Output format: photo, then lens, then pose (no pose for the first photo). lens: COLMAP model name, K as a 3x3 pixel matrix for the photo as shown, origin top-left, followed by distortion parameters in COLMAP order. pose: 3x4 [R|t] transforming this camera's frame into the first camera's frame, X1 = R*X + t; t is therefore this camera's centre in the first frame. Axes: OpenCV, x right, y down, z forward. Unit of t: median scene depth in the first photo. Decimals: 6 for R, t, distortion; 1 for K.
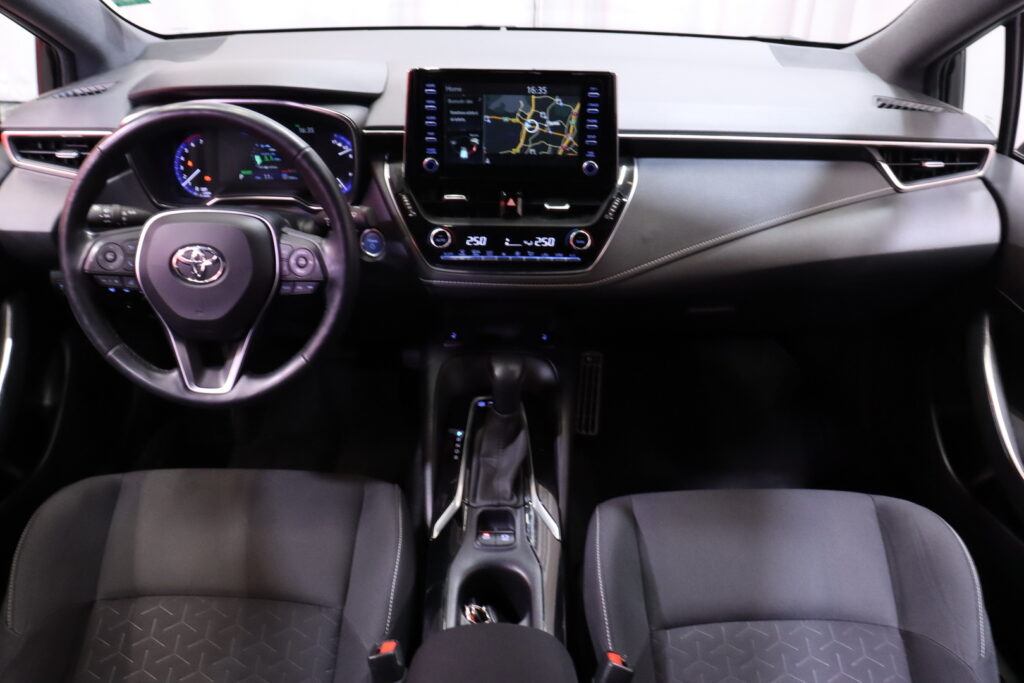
lens RADIAL K [[830.5, 0, 513.4], [0, 830.5, 355.2], [0, 0, 1]] dist [-0.177112, 0.146278]
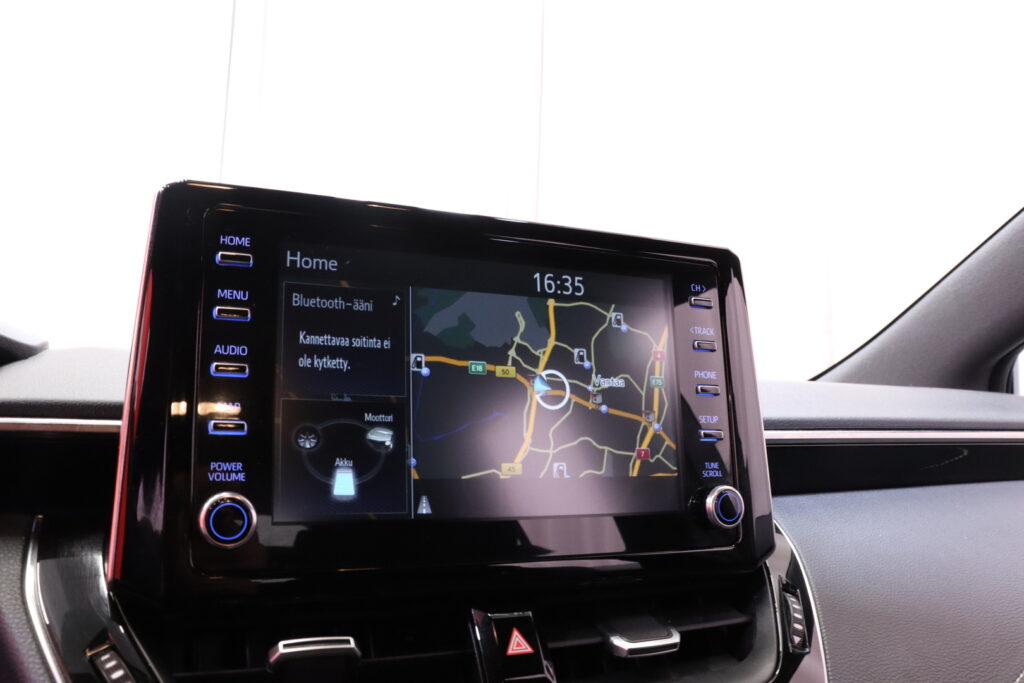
lens RADIAL K [[830.5, 0, 513.4], [0, 830.5, 355.2], [0, 0, 1]] dist [-0.177112, 0.146278]
pose [[0.910420, 0.031247, 0.412502, -0.124641], [0.217786, 0.811571, -0.542145, -0.115631], [-0.351716, 0.583417, 0.732066, 0.748423]]
